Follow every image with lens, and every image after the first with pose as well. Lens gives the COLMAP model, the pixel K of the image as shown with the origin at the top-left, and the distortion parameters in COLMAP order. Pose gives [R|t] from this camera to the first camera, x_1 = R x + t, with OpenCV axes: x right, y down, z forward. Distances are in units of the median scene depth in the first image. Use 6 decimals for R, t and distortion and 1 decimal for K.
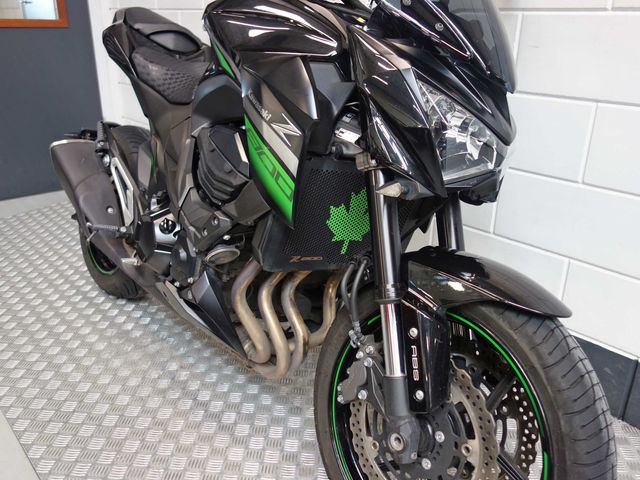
lens RADIAL K [[565.3, 0, 319.3], [0, 565.3, 243.3], [0, 0, 1]] dist [0.000026, -0.008665]
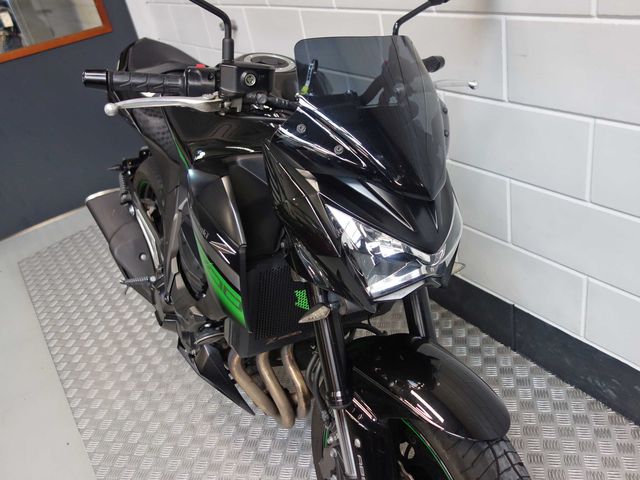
lens RADIAL K [[565.3, 0, 319.3], [0, 565.3, 243.3], [0, 0, 1]] dist [0.000026, -0.008665]
pose [[0.969312, -0.104181, -0.222668, 0.311256], [0.140447, 0.978074, 0.153772, -0.313533], [0.201766, -0.180326, 0.962691, 0.044038]]
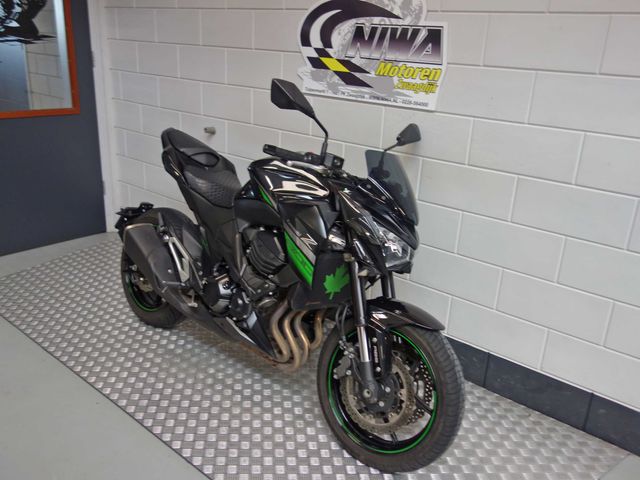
lens RADIAL K [[565.3, 0, 319.3], [0, 565.3, 243.3], [0, 0, 1]] dist [0.000026, -0.008665]
pose [[0.989471, -0.015044, 0.143944, -0.287031], [0.019573, 0.999355, -0.030096, -0.122323], [-0.143398, 0.032597, 0.989128, -0.914518]]
